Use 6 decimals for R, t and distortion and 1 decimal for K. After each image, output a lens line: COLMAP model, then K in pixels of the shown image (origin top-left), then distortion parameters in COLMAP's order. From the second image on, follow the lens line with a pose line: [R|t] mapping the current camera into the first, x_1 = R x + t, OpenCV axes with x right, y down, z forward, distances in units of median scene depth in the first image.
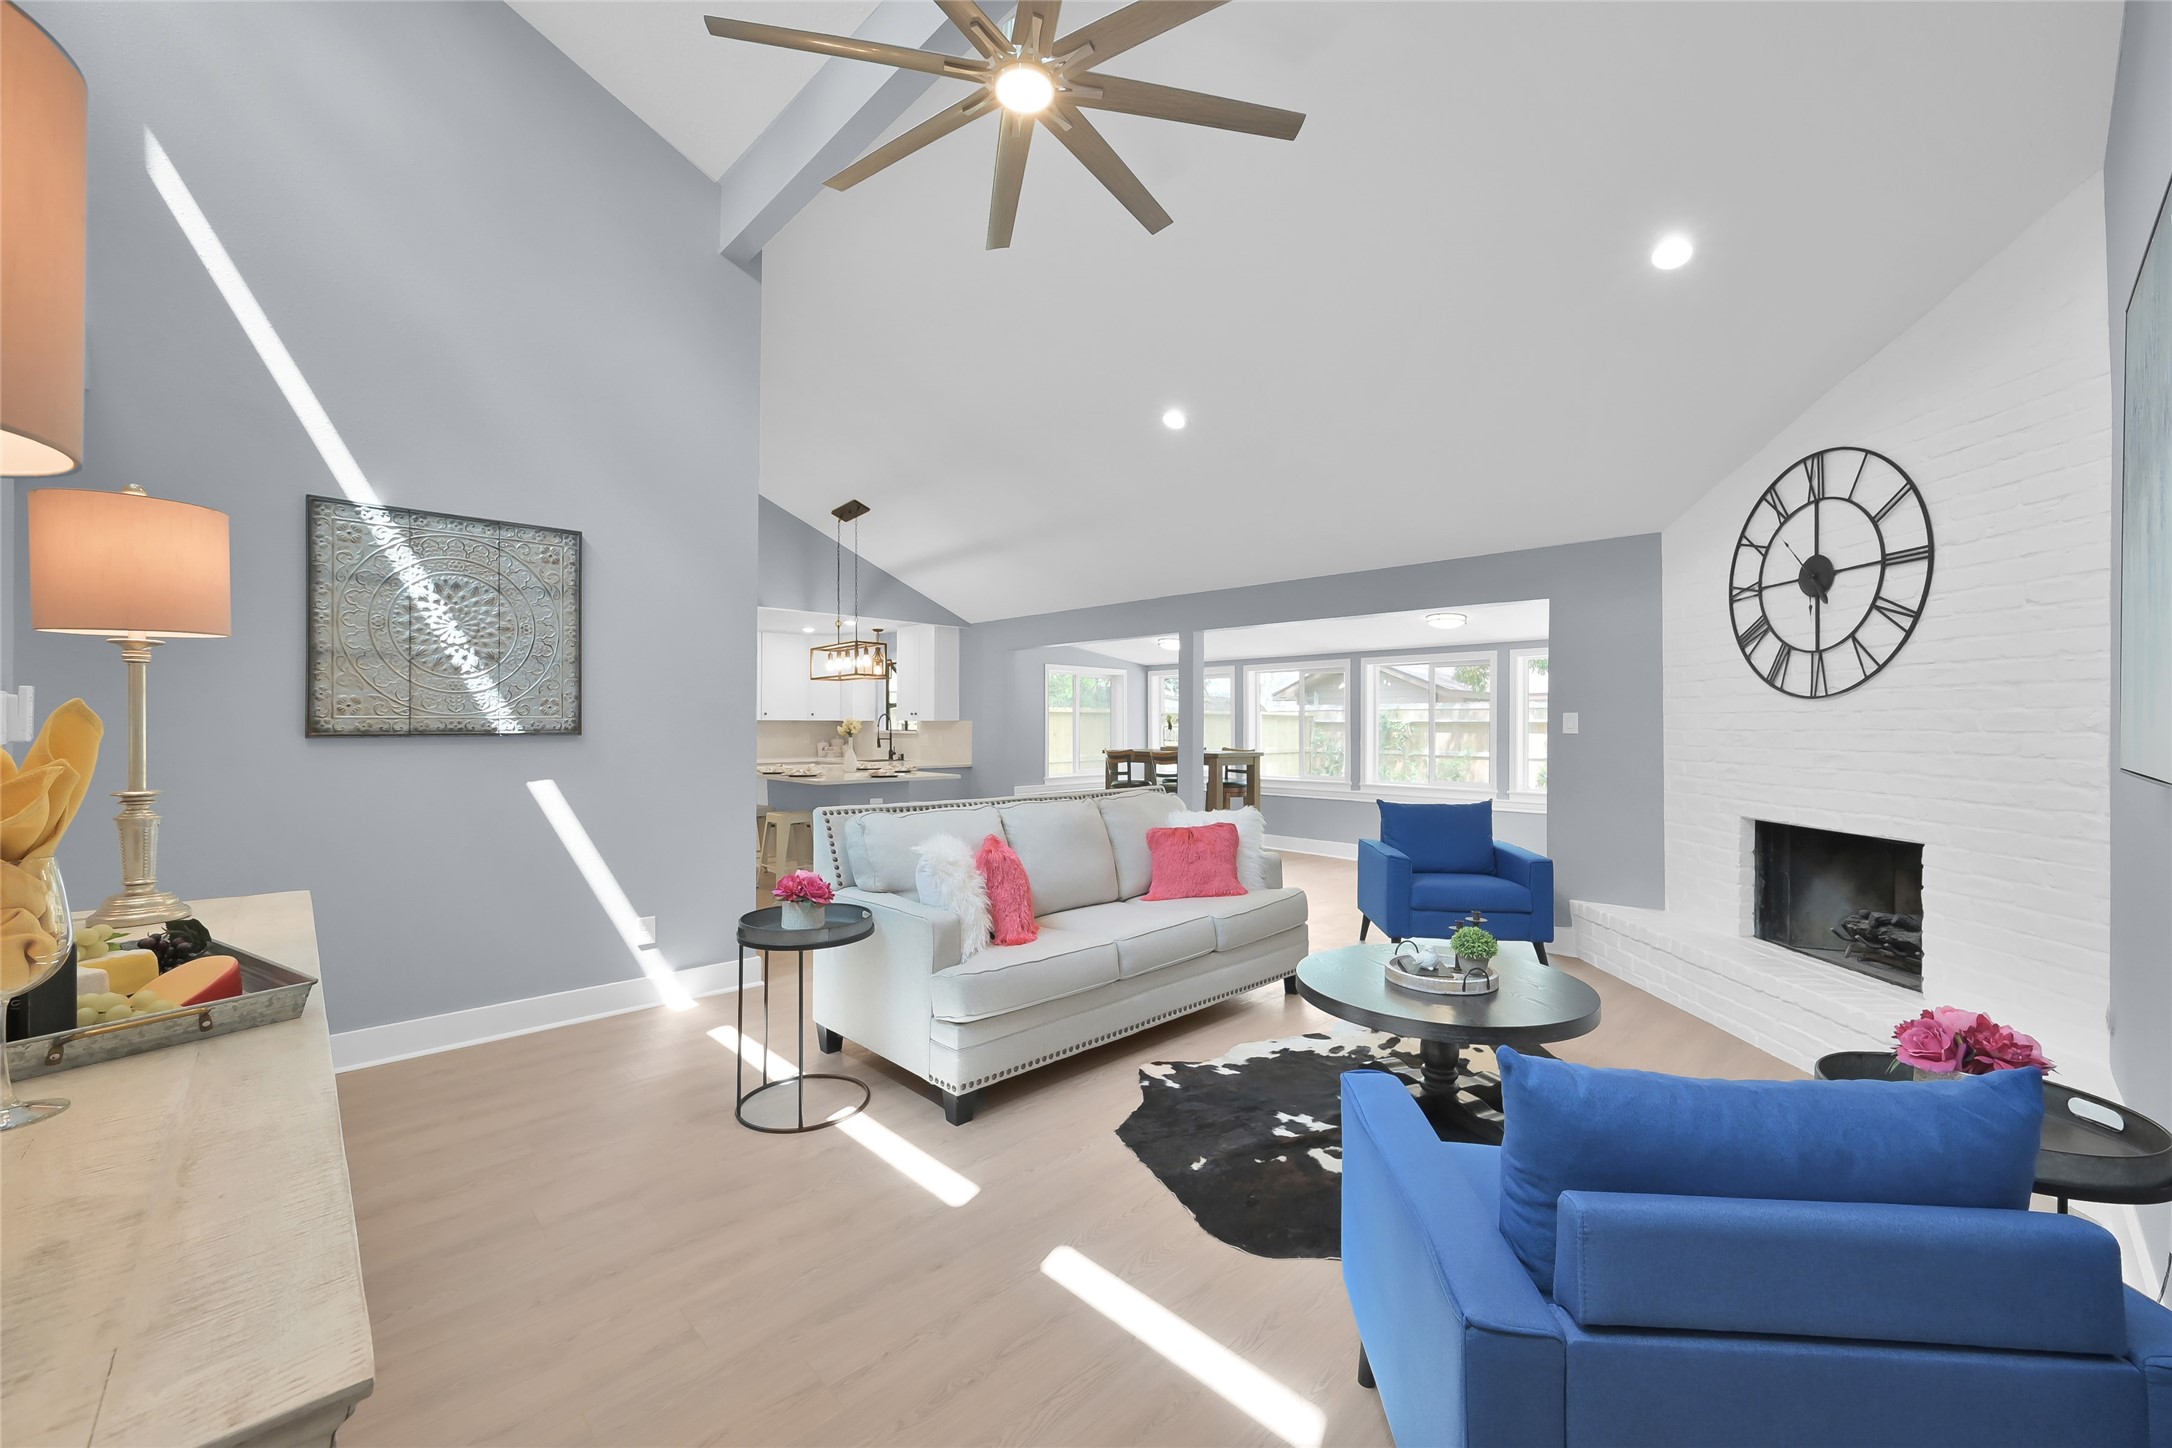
lens RADIAL K [[854.8, 0, 1085.1], [0, 854.8, 719.4], [0, 0, 1]] dist [-0.008953, 0.000015]
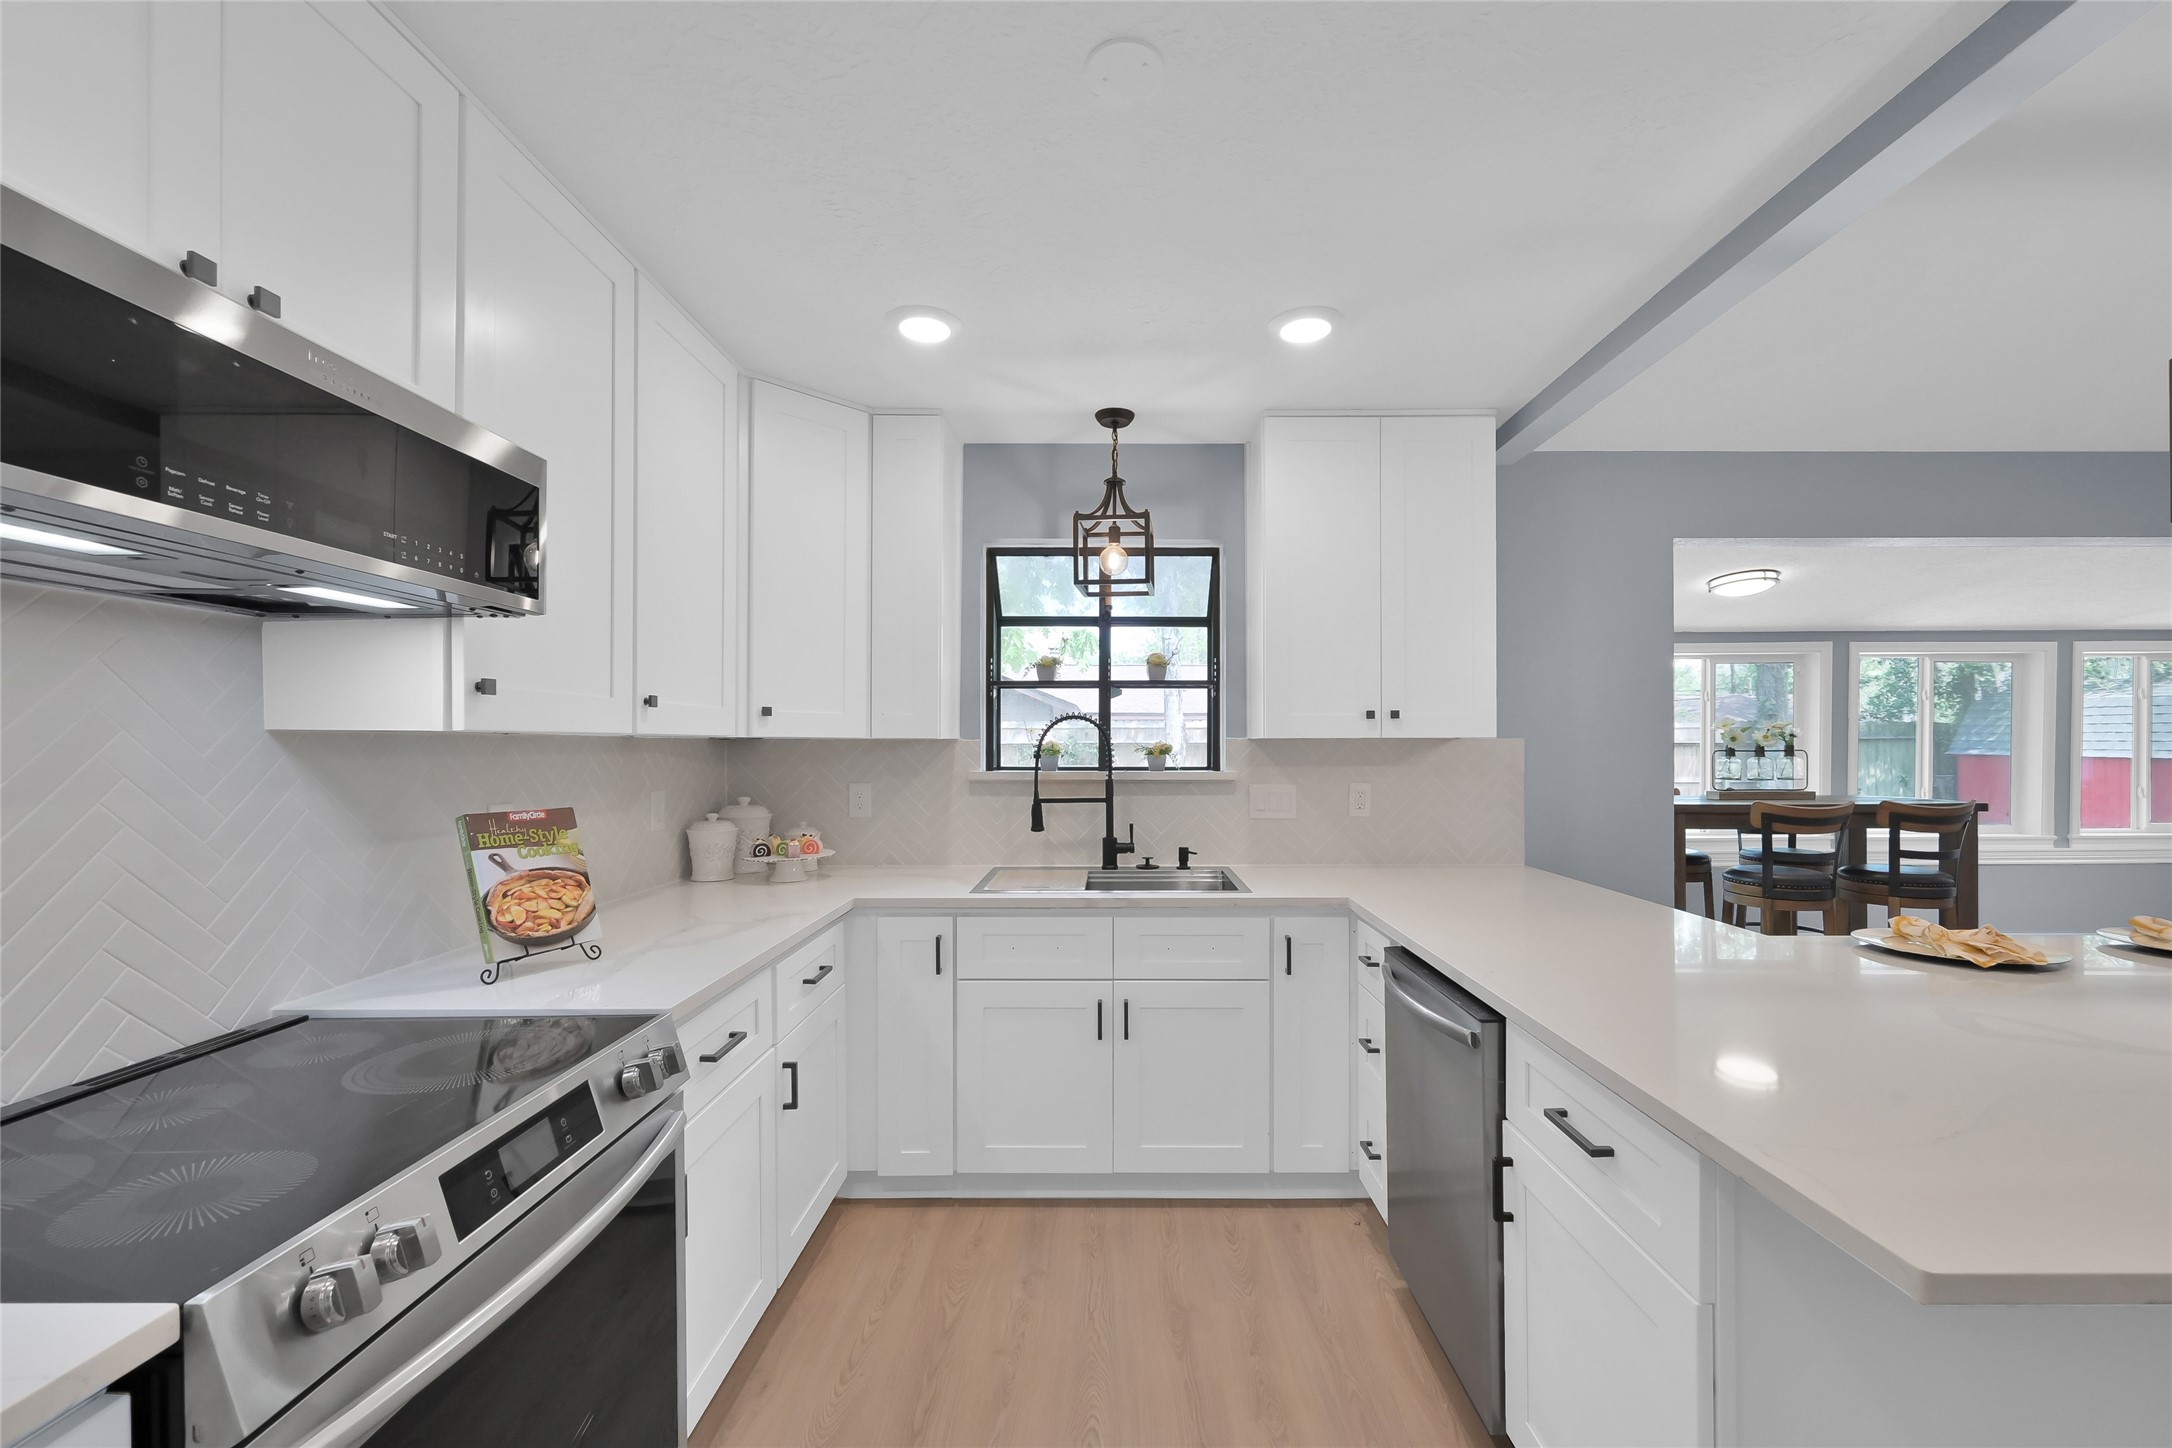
lens RADIAL K [[877.2, 0, 1112.1], [0, 877.2, 746.8], [0, 0, 1]] dist [-0.002308, 0.000449]
pose [[0.692154, -0.004184, 0.721737, -0.929863], [0.000250, 0.999985, 0.005558, 0.005286], [-0.721749, -0.003666, 0.692145, 1.638974]]
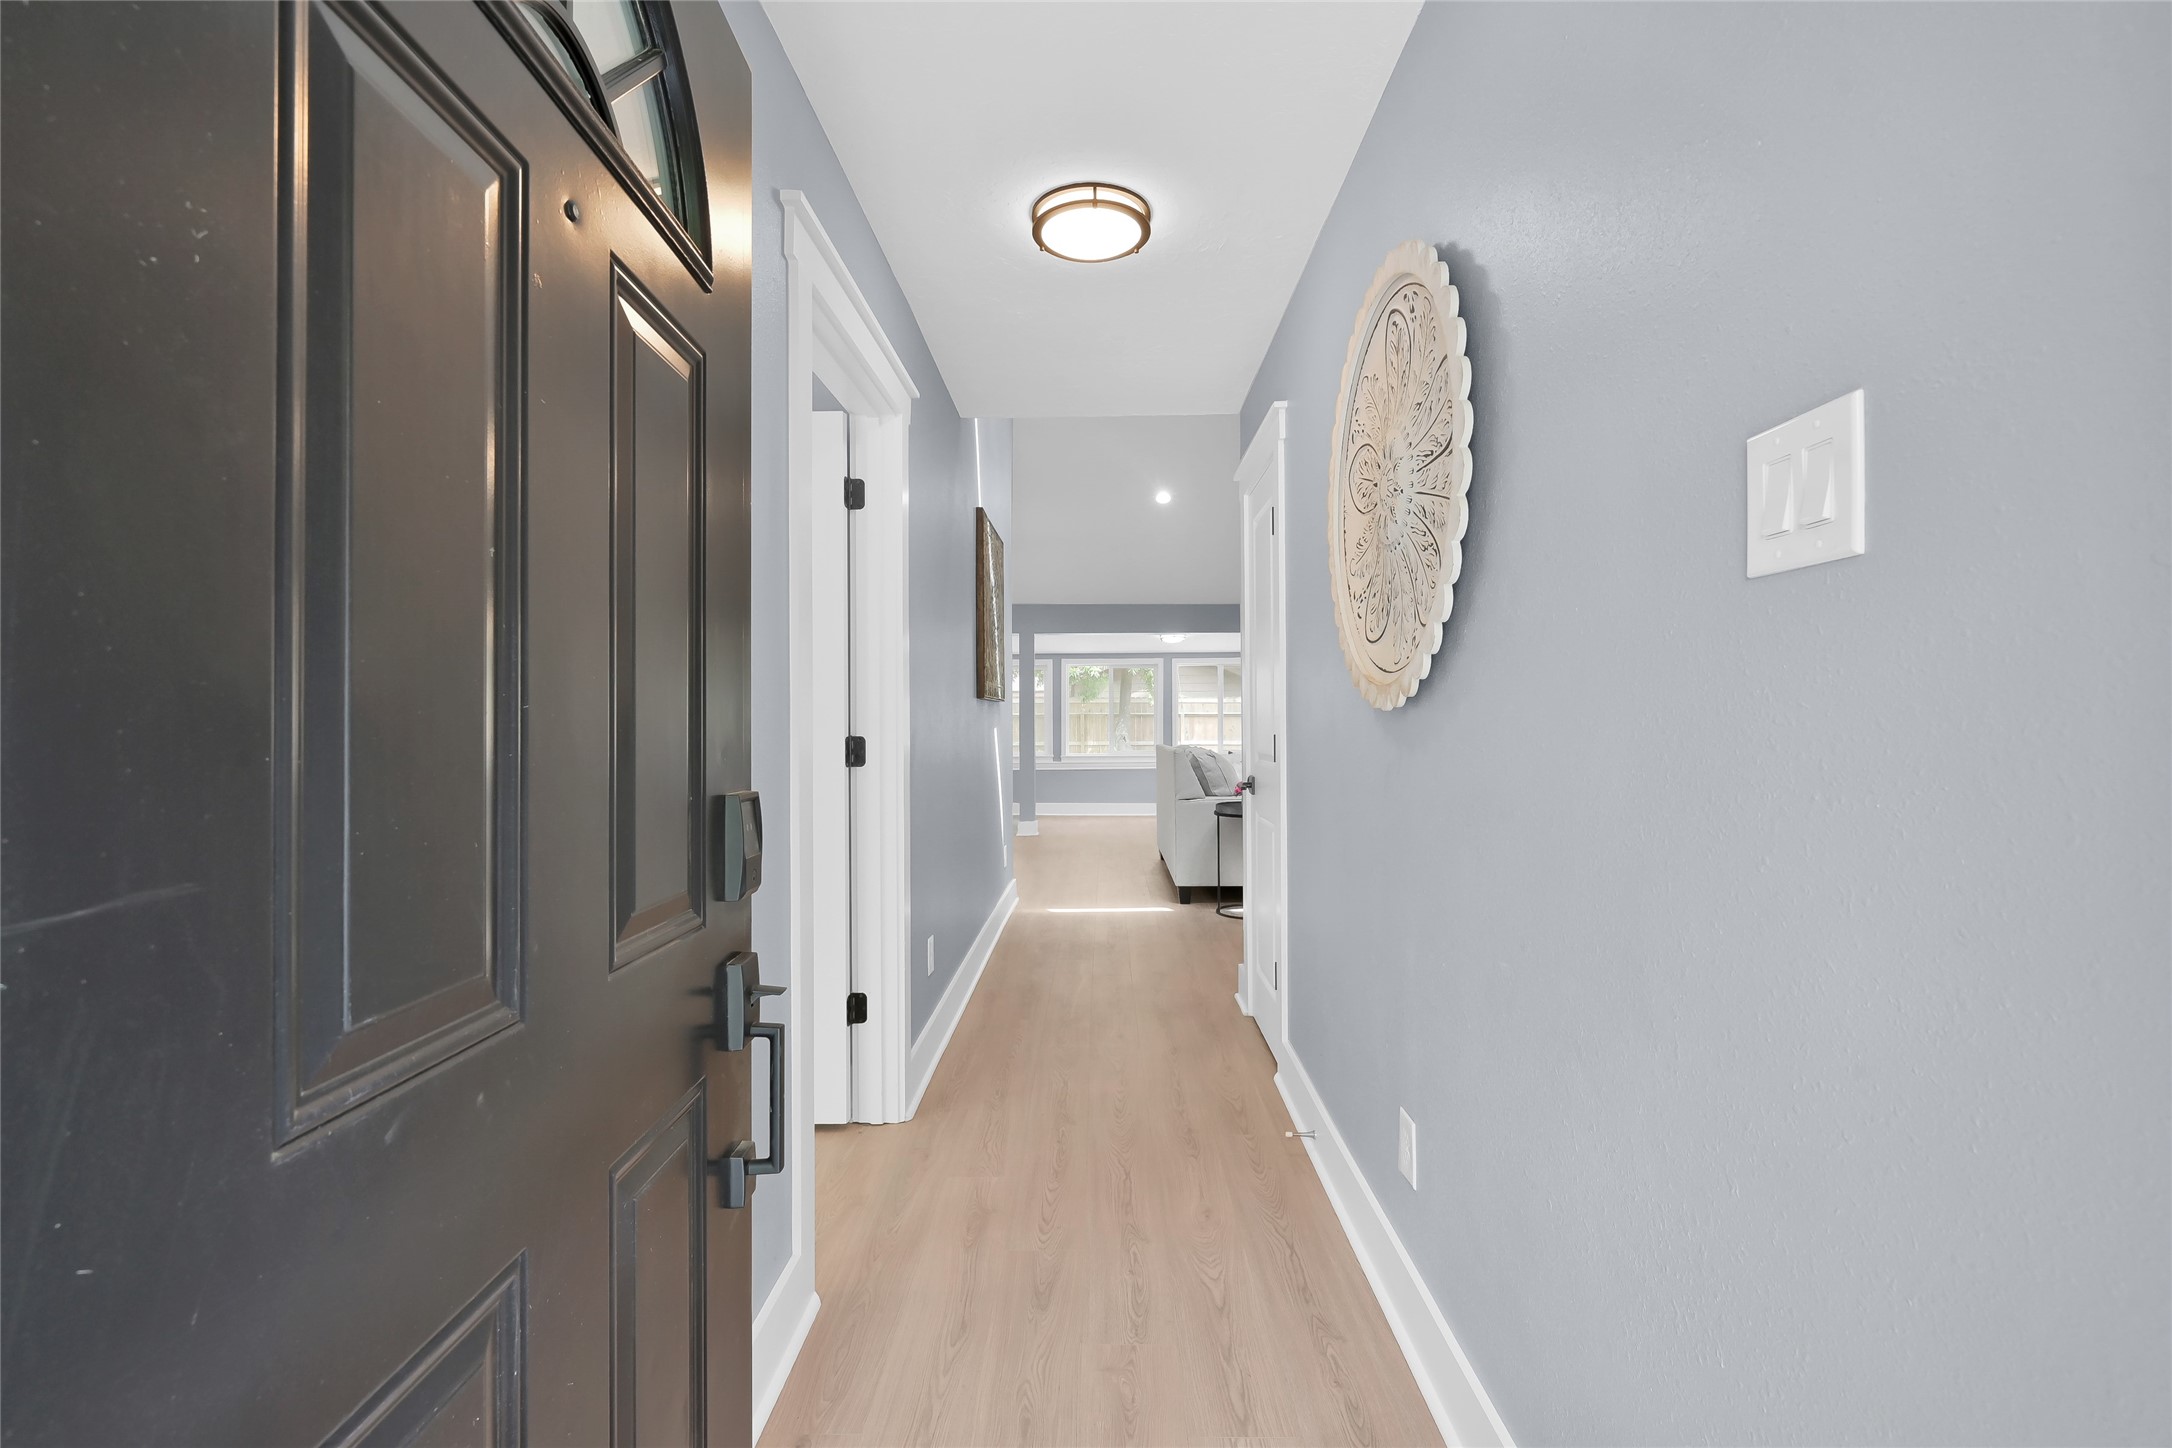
lens RADIAL K [[923.6, 0, 1086.0], [0, 923.6, 724.0], [0, 0, 1]] dist [0.000012, -0.000001]
pose [[0.706076, -0.002993, 0.708130, -1.120179], [-0.002087, 0.999978, 0.006307, 0.033120], [-0.708133, -0.005931, 0.706054, -0.022739]]
